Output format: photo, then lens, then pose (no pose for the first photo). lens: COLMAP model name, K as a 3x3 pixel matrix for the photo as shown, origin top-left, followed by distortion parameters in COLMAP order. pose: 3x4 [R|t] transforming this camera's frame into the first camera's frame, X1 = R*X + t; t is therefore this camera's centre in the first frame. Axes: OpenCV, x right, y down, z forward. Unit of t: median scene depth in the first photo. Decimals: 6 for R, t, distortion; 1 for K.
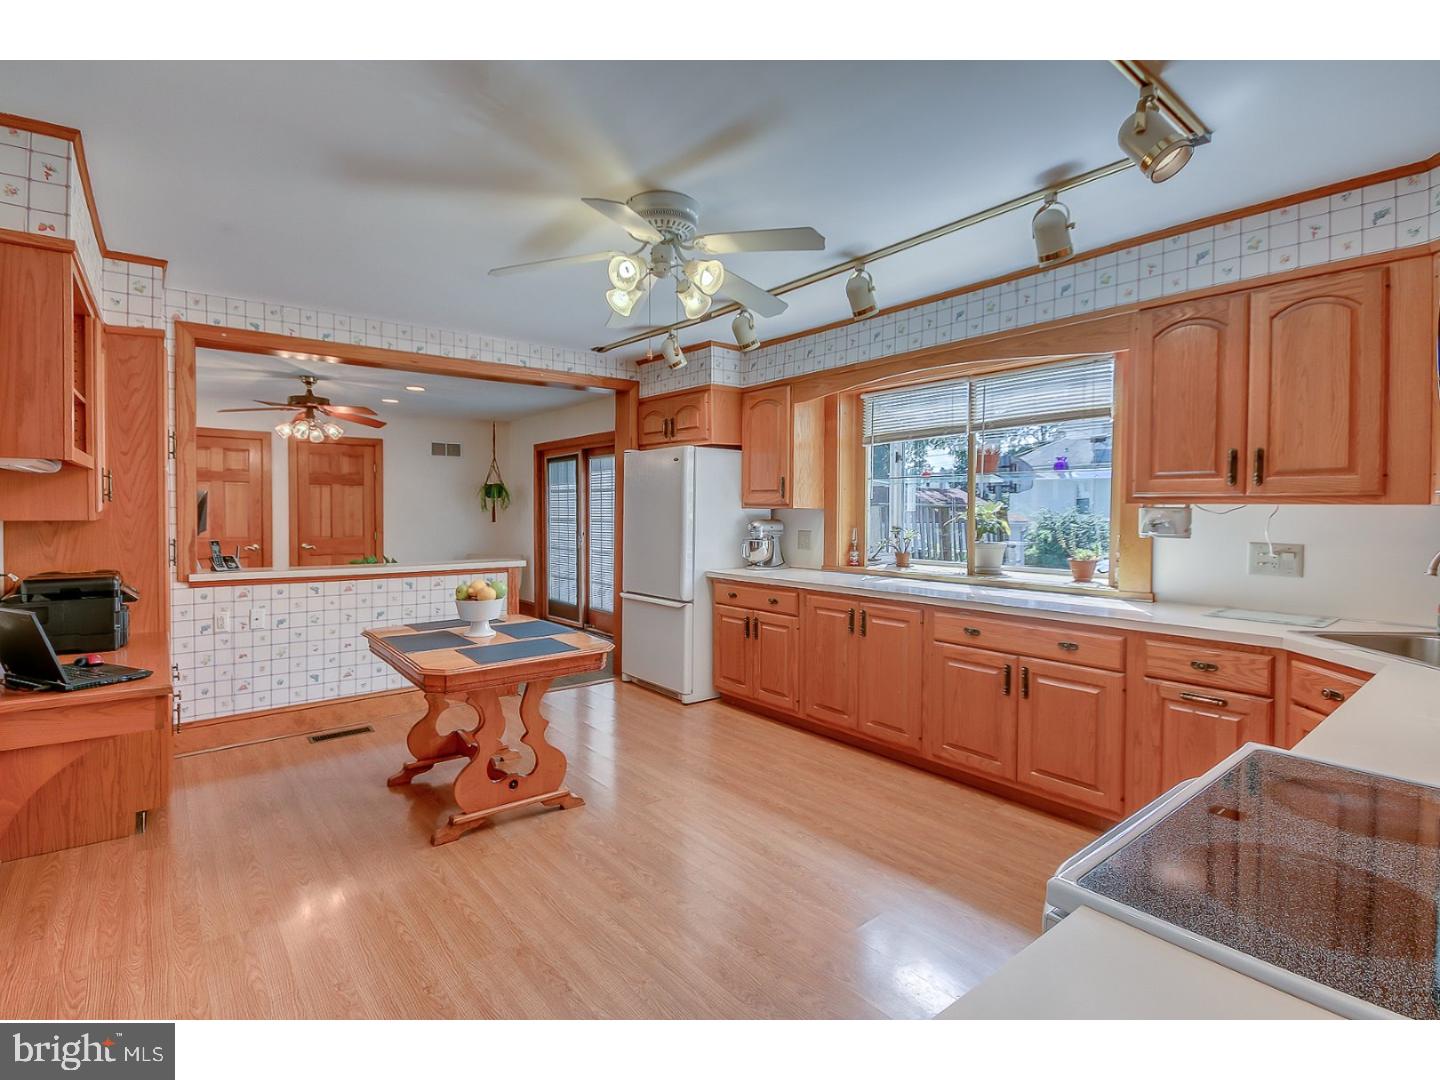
lens RADIAL K [[686.1, 0, 713.7], [0, 686.1, 524.3], [0, 0, 1]] dist [-0.001879, -0.000385]
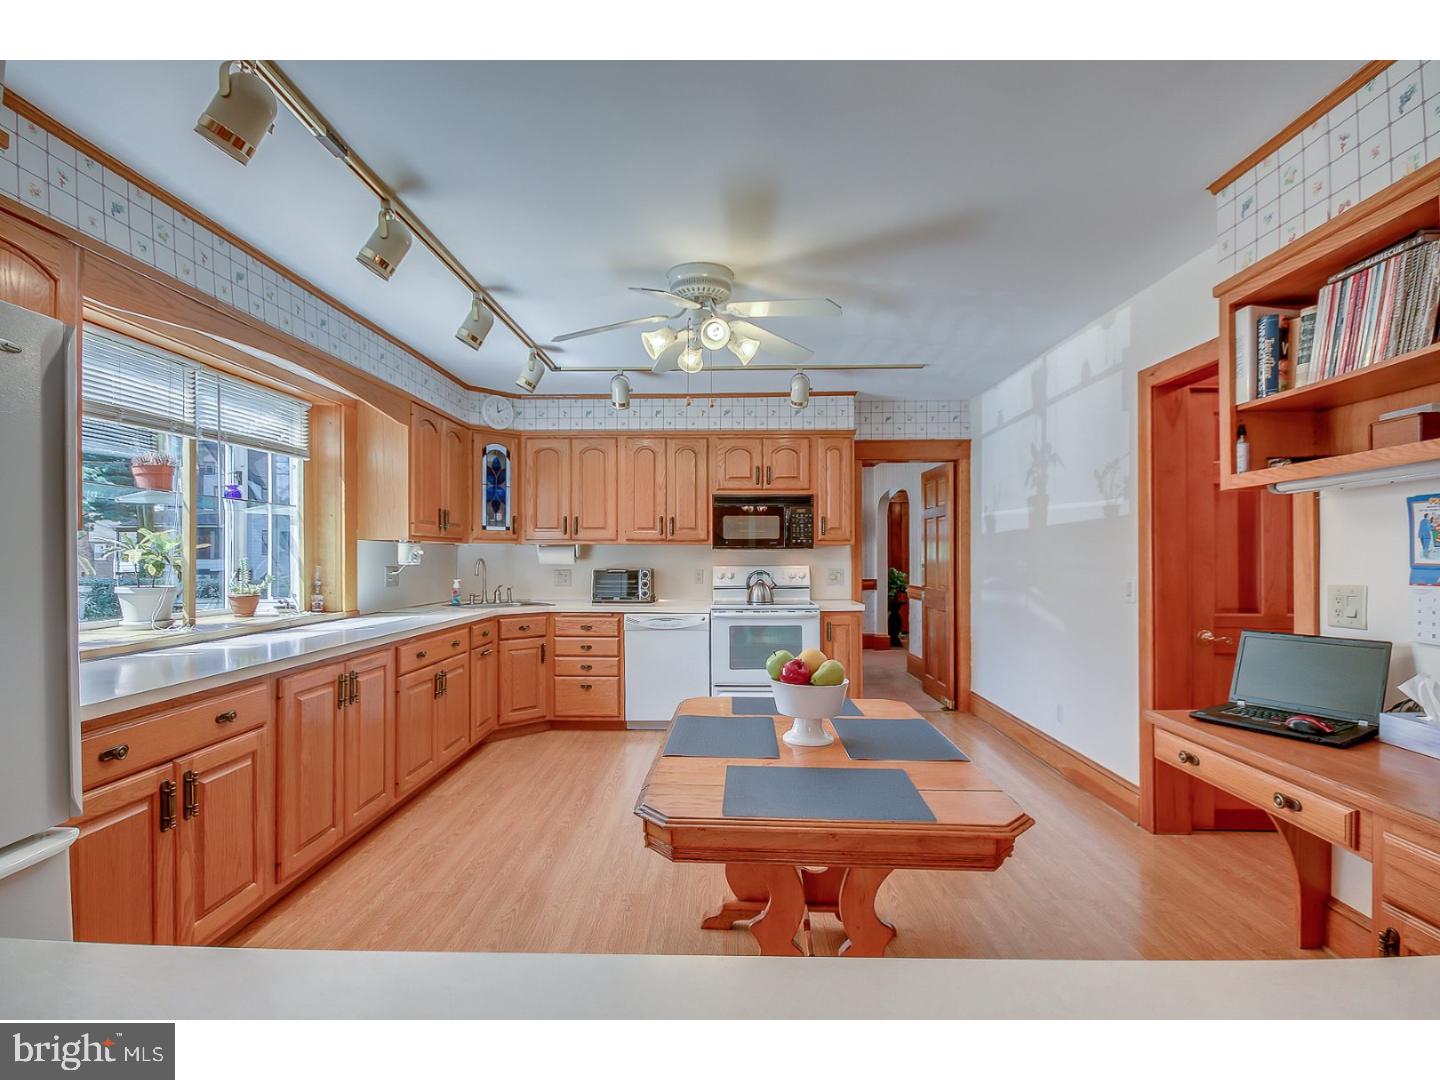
lens RADIAL K [[678.0, 0, 706.7], [0, 678.0, 552.4], [0, 0, 1]] dist [0.000346, -0.007624]
pose [[-0.756021, 0.002529, 0.654543, -0.636372], [0.015135, 0.999793, 0.013618, -0.012497], [-0.654372, 0.020203, -0.755902, 1.441402]]
